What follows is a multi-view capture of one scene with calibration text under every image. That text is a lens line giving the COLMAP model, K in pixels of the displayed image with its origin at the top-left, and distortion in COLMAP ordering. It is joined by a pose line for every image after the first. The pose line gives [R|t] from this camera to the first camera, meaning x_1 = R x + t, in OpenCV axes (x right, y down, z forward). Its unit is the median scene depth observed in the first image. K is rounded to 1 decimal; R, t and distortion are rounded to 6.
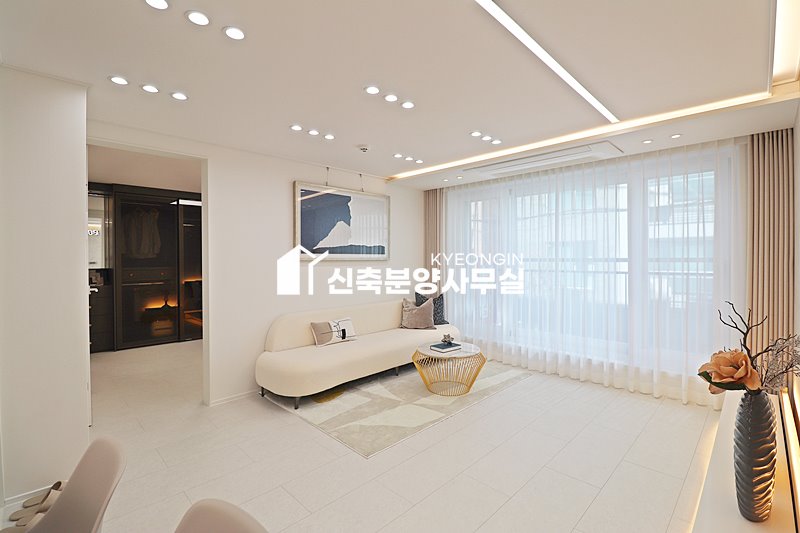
lens RADIAL K [[368.1, 0, 404.2], [0, 368.1, 257.9], [0, 0, 1]] dist [-0.005228, -0.010178]
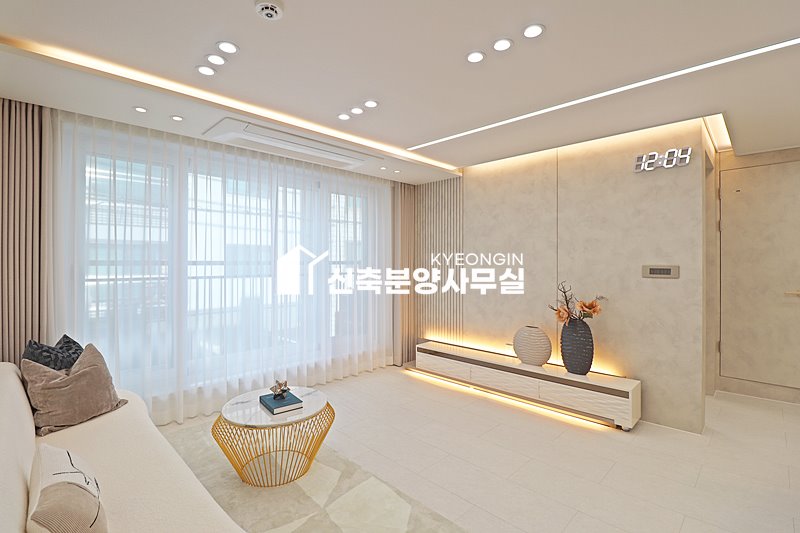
lens RADIAL K [[368.1, 0, 415.4], [0, 368.1, 261.4], [0, 0, 1]] dist [-0.005228, -0.010178]
pose [[-0.003467, 0.003838, 0.999987, -0.471184], [-0.000560, 0.999992, -0.003840, 0.005741], [-0.999994, -0.000573, -0.003465, 0.710773]]
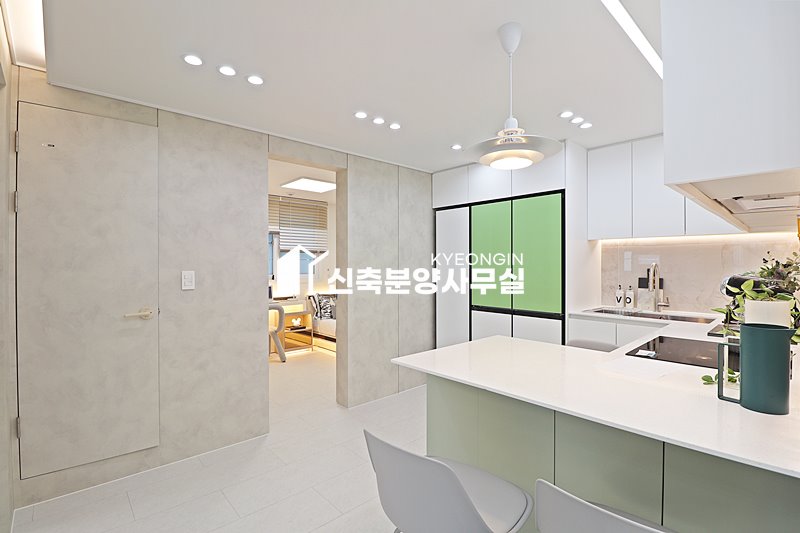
lens RADIAL K [[368.1, 0, 402.0], [0, 368.1, 263.5], [0, 0, 1]] dist [-0.005228, -0.010178]
pose [[-0.998842, 0.004879, 0.047865, -0.078548], [0.004785, 0.999986, -0.002080, -0.002173], [-0.047875, -0.001849, -0.998852, 0.383834]]
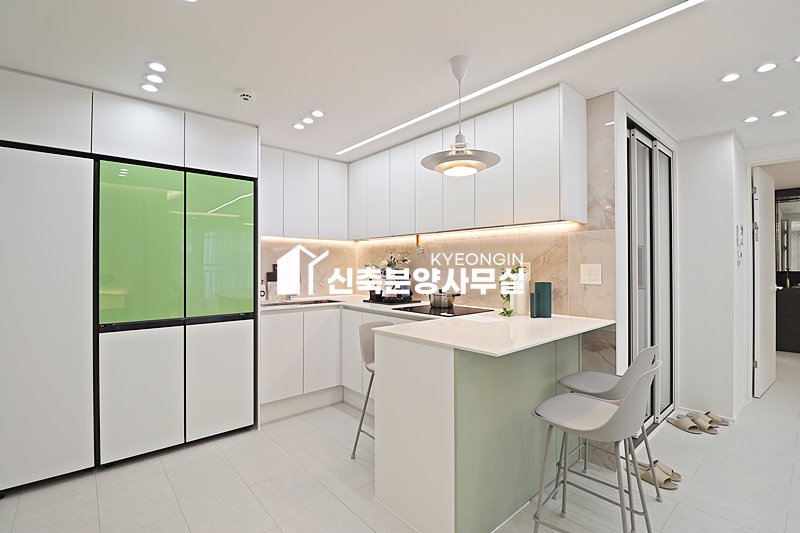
lens RADIAL K [[368.1, 0, 400.4], [0, 368.1, 263.9], [0, 0, 1]] dist [-0.005228, -0.010178]
pose [[-0.079644, -0.003040, -0.996819, 0.315117], [0.001340, 0.999994, -0.003156, 0.012640], [0.996822, -0.001588, -0.079639, -0.063914]]
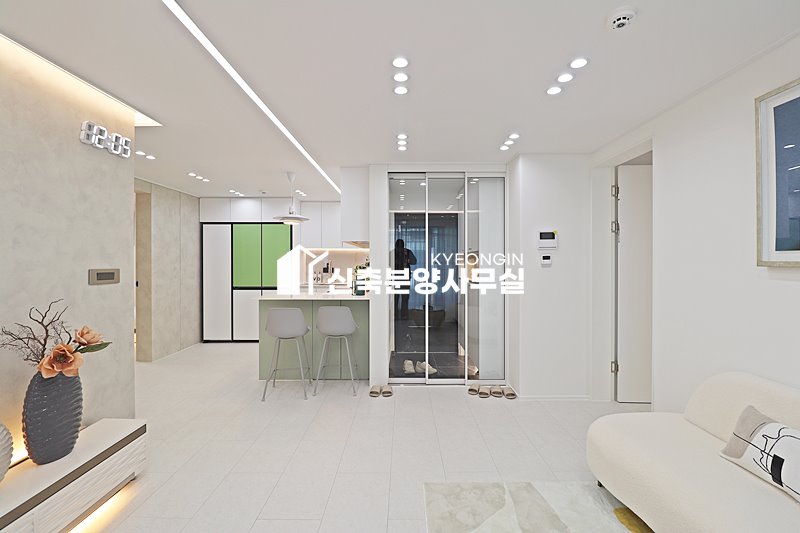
lens RADIAL K [[368.1, 0, 406.7], [0, 368.1, 262.5], [0, 0, 1]] dist [-0.005228, -0.010178]
pose [[-0.708359, 0.005902, -0.705827, 0.346450], [0.002485, 0.999980, 0.005867, -0.001718], [0.705848, 0.002402, -0.708360, 0.994493]]
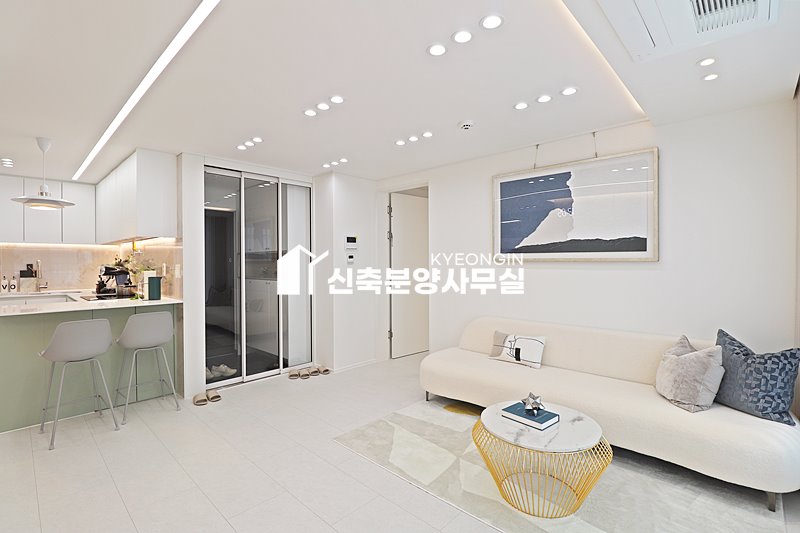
lens RADIAL K [[368.1, 0, 402.5], [0, 368.1, 262.5], [0, 0, 1]] dist [-0.005228, -0.010178]
pose [[0.024953, 0.007761, -0.999658, 0.623069], [0.004699, 0.999958, 0.007880, 0.001545], [0.999678, -0.004894, 0.024916, 0.734030]]
